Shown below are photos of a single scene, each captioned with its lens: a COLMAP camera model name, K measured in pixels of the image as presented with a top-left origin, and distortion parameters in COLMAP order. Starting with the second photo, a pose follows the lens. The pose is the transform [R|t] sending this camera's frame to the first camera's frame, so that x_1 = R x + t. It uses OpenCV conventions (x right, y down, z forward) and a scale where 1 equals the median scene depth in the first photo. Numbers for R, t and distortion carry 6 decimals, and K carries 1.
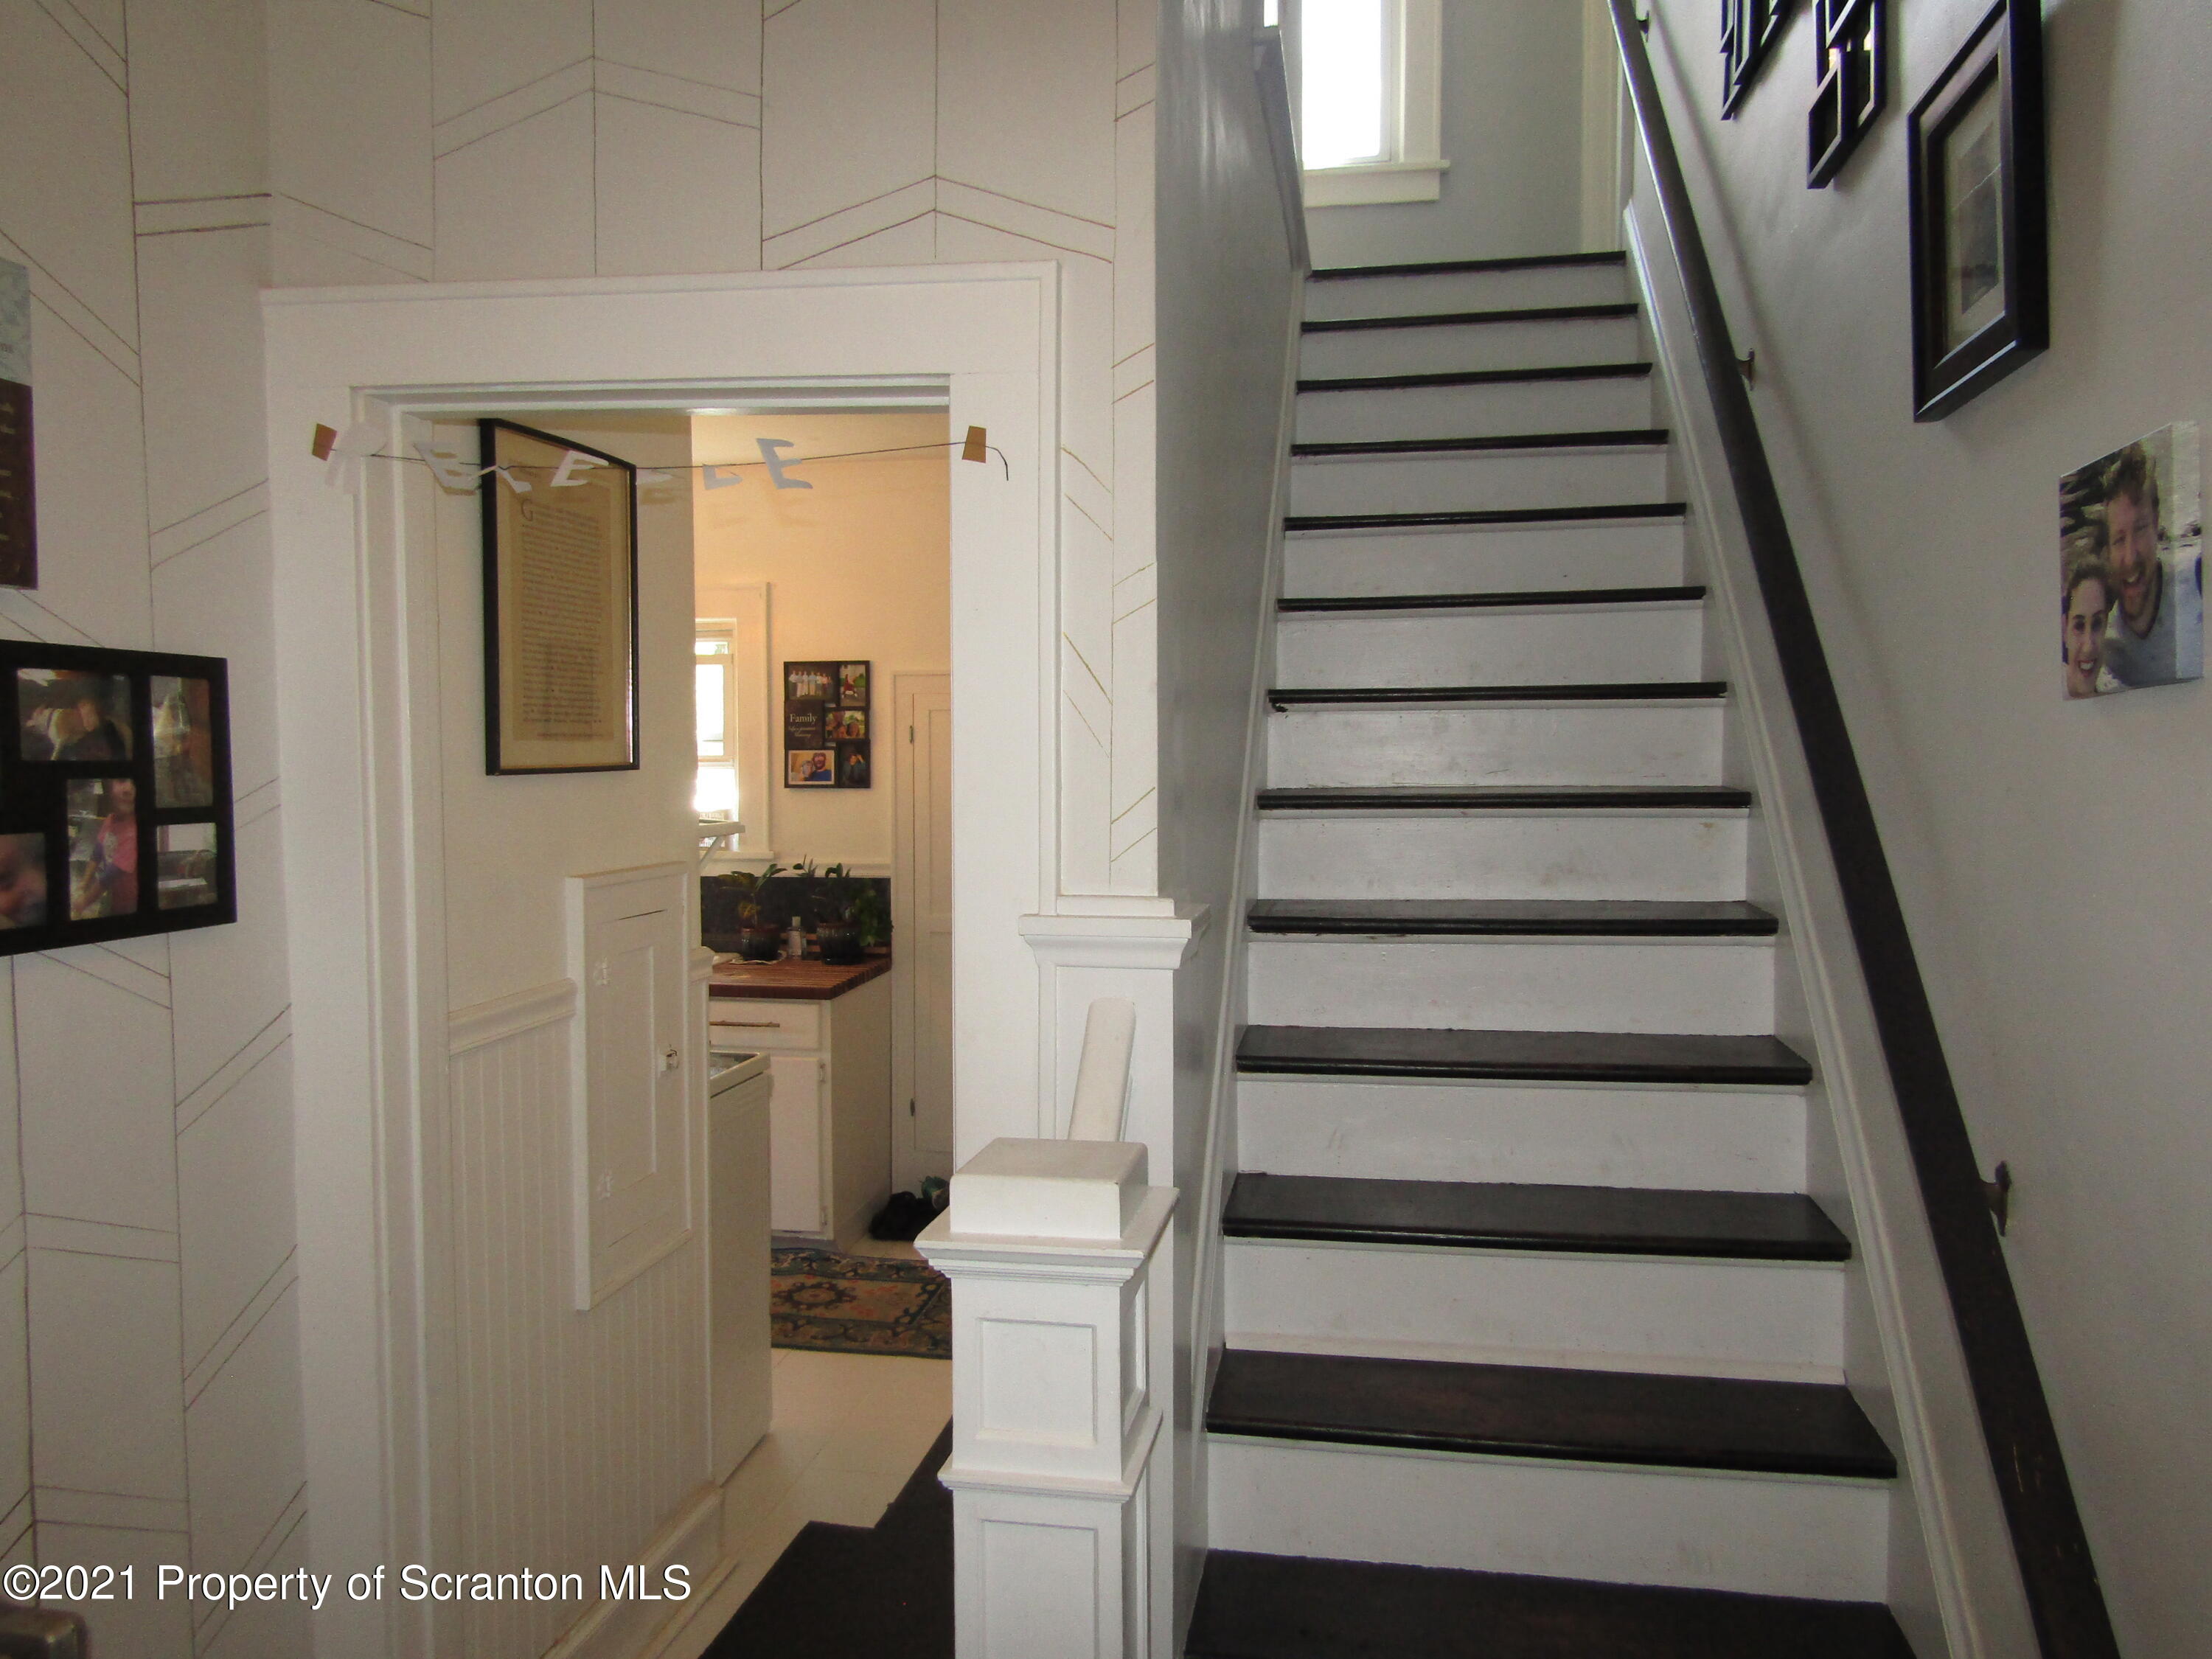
lens RADIAL K [[1575.5, 0, 1106.9], [0, 1575.5, 826.2], [0, 0, 1]] dist [-0.011728, 0.010714]
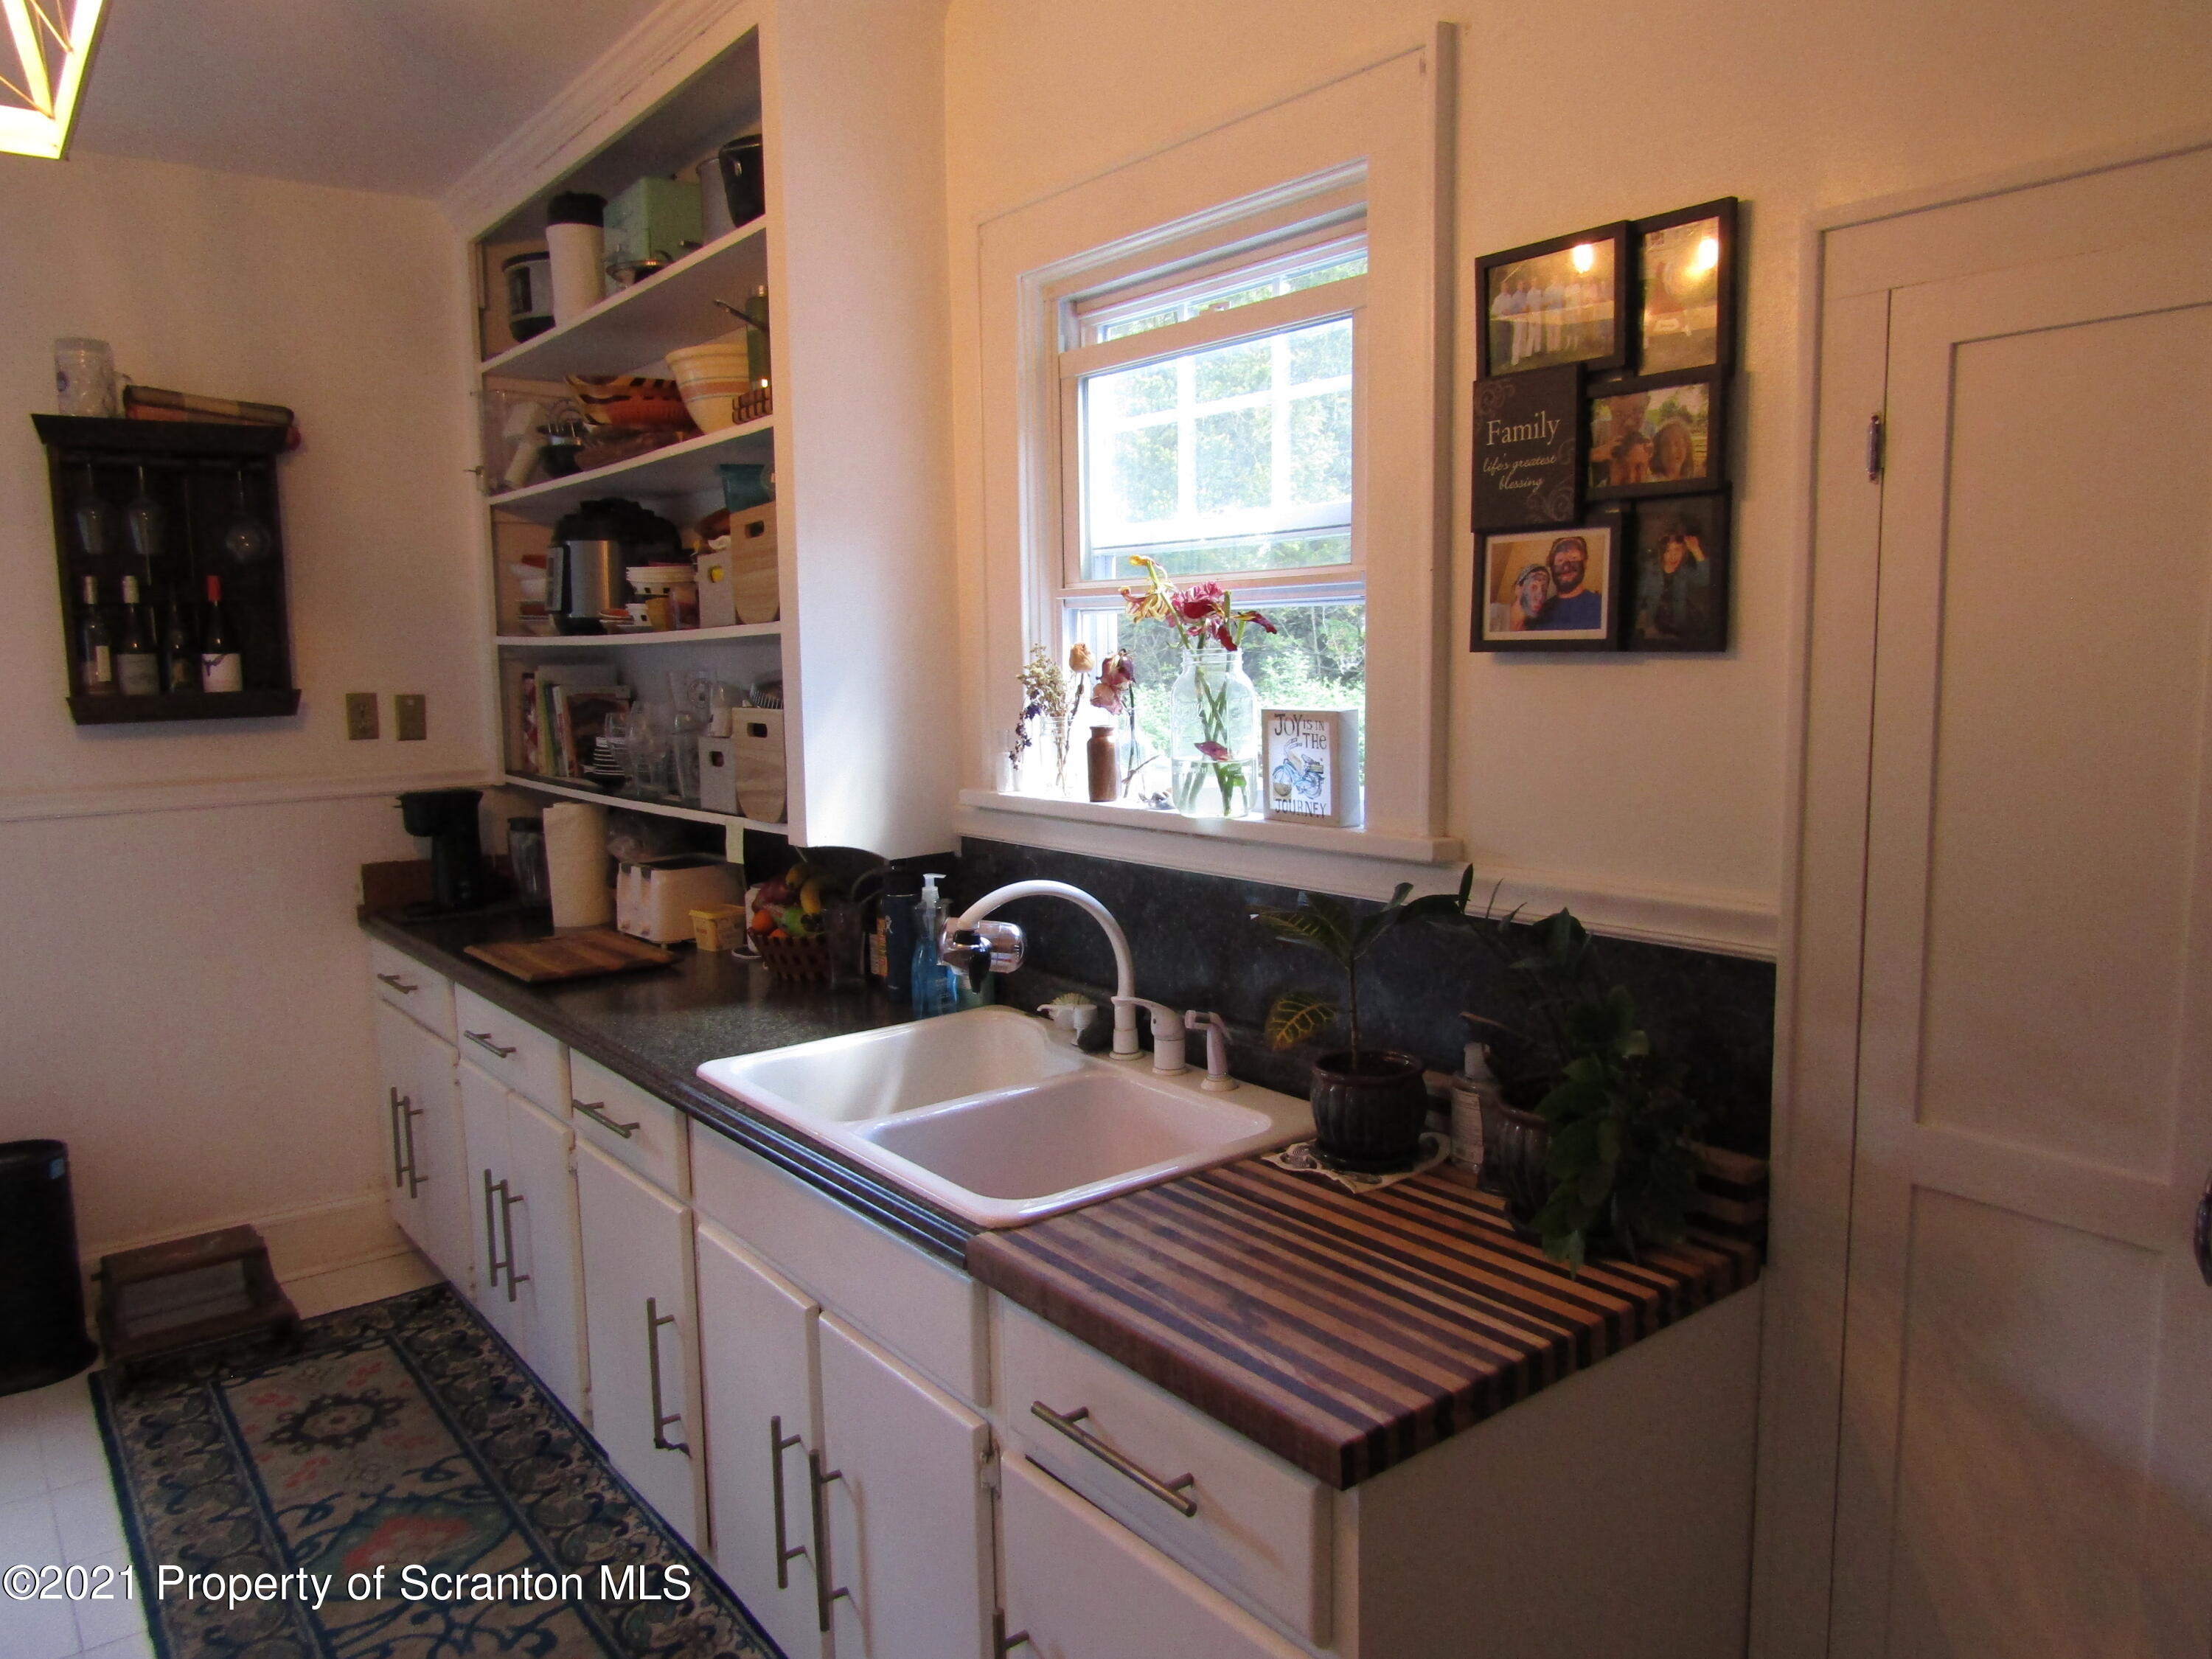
lens RADIAL K [[1575.5, 0, 1101.9], [0, 1575.5, 828.2], [0, 0, 1]] dist [-0.011728, 0.010714]
pose [[0.737967, 0.068151, -0.671386, -0.037917], [-0.007344, 0.995640, 0.092994, -0.017662], [0.674797, -0.063696, 0.735250, 0.705558]]
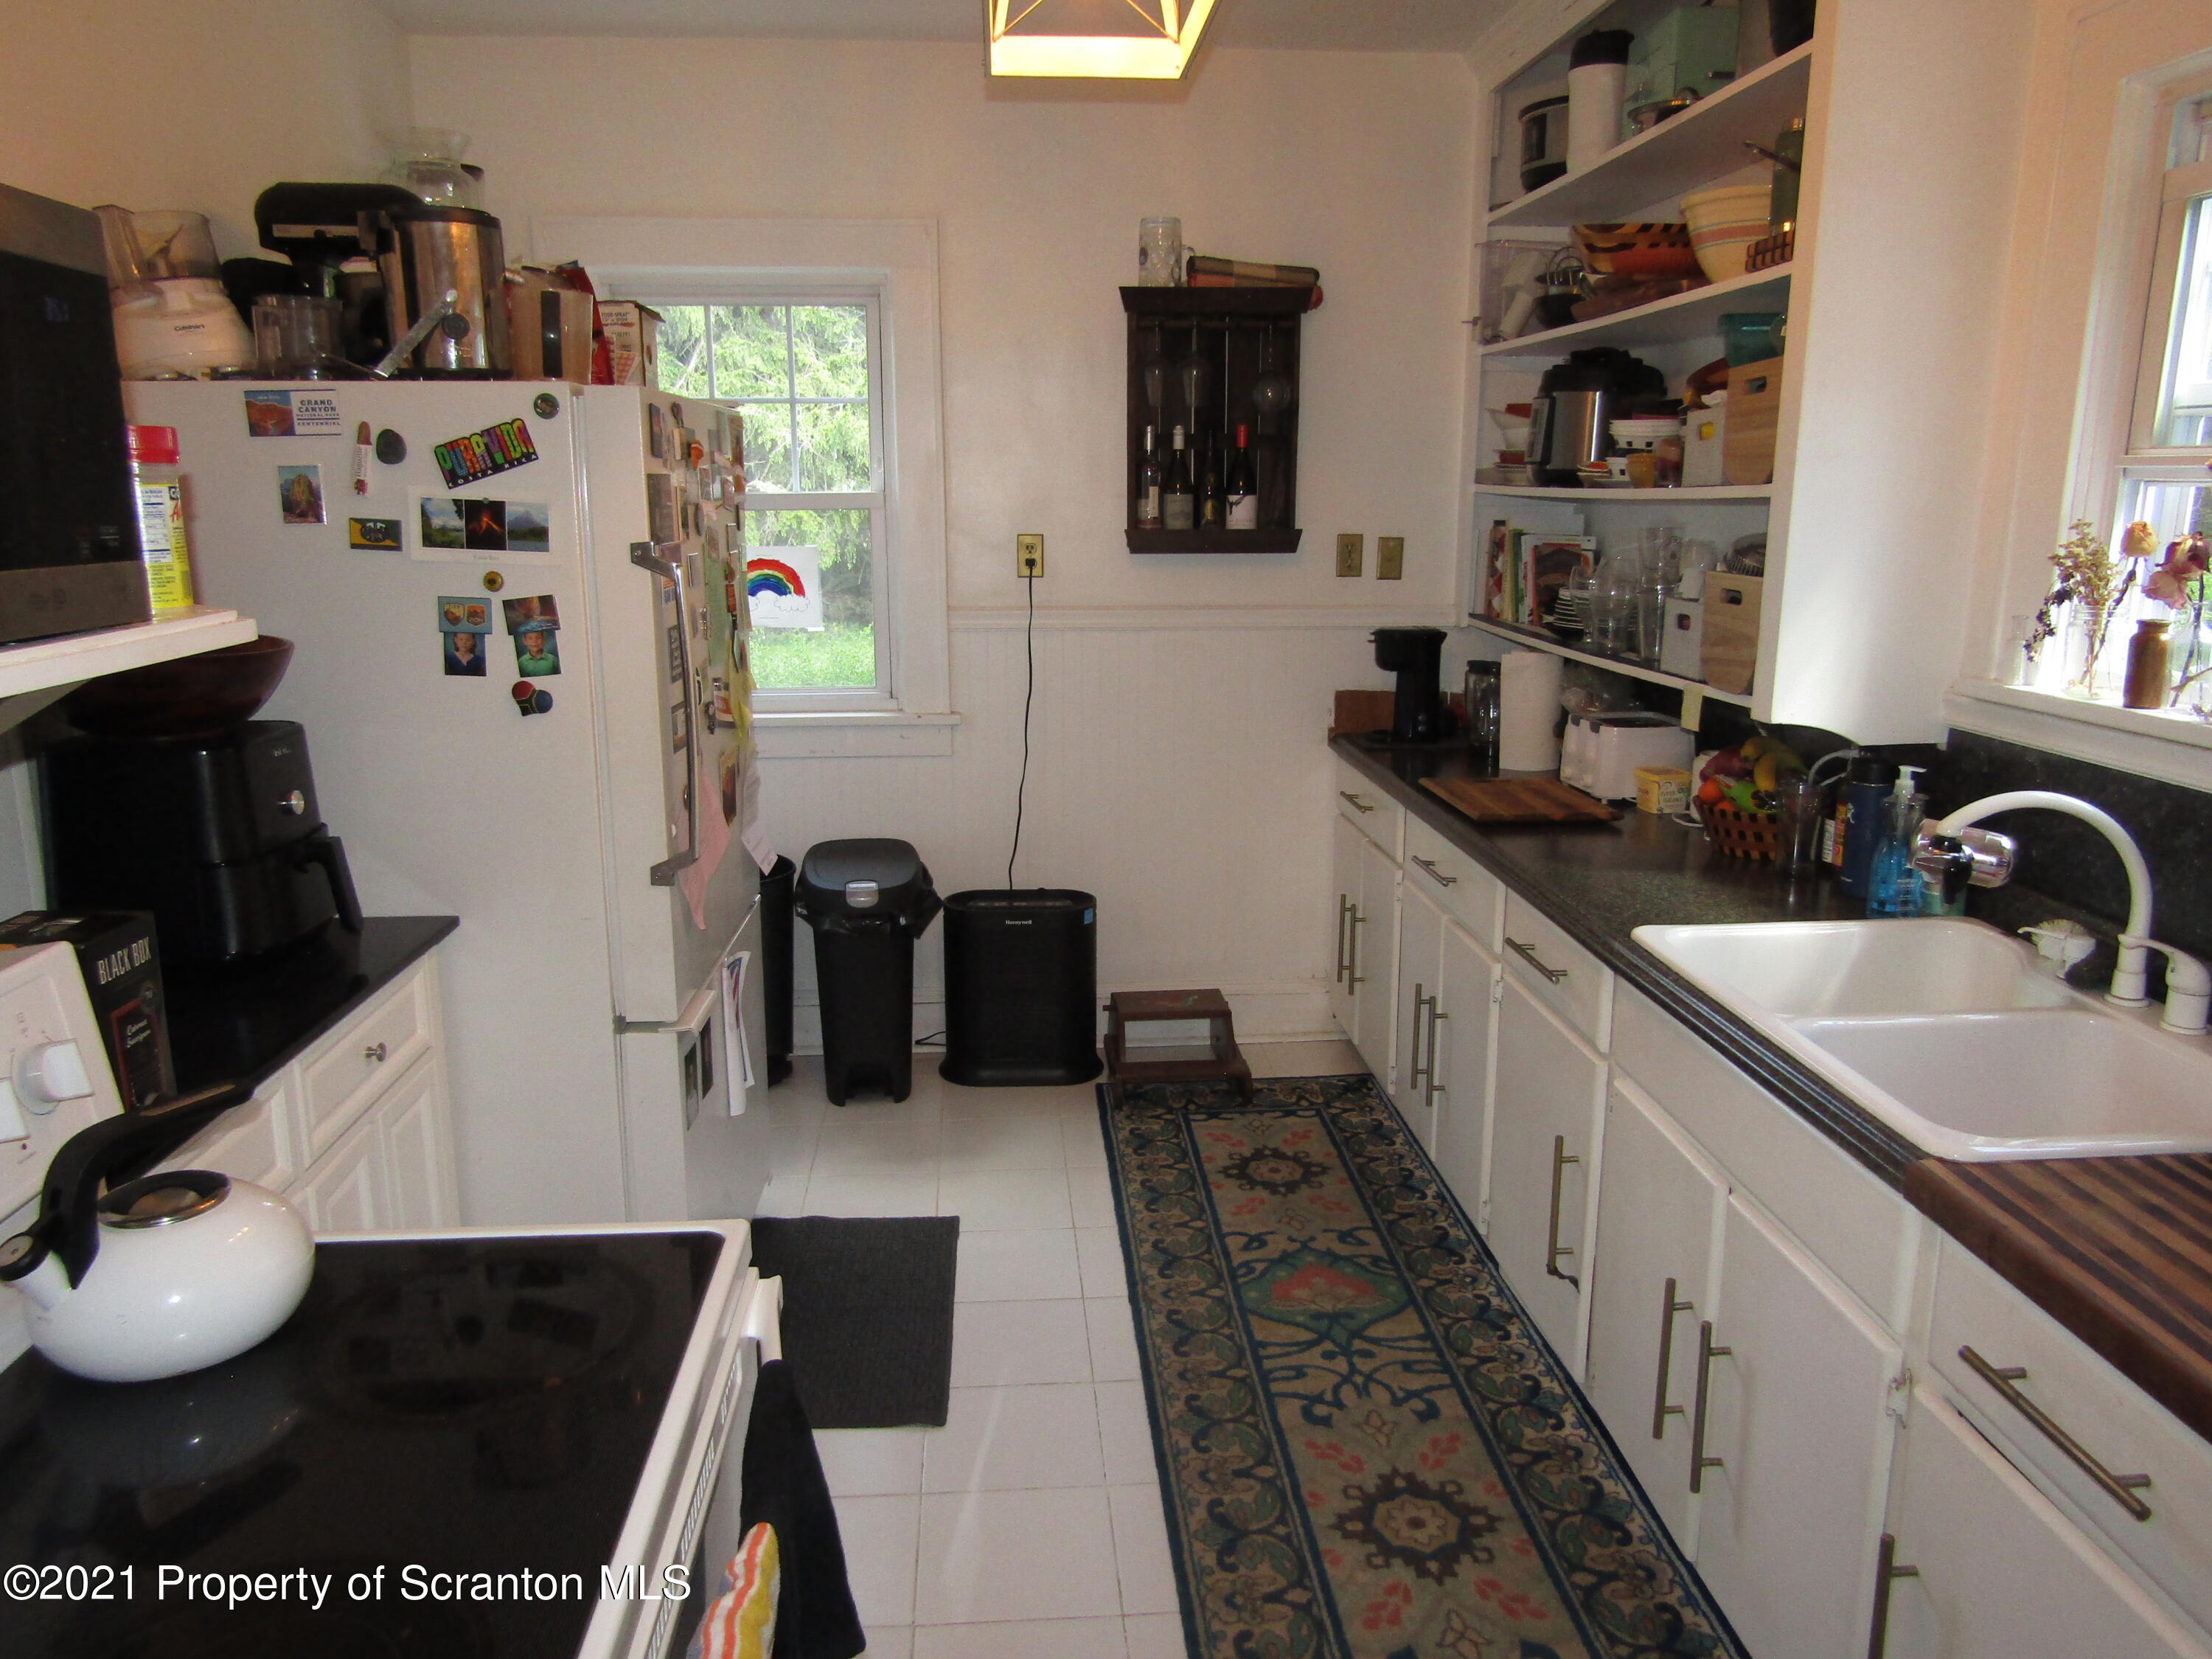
lens RADIAL K [[1575.5, 0, 1110.0], [0, 1575.5, 822.7], [0, 0, 1]] dist [-0.011728, 0.010714]
pose [[0.253259, 0.208985, -0.944556, -0.033412], [-0.038146, 0.977785, 0.206109, -0.023679], [0.966646, -0.016168, 0.255605, 0.694501]]
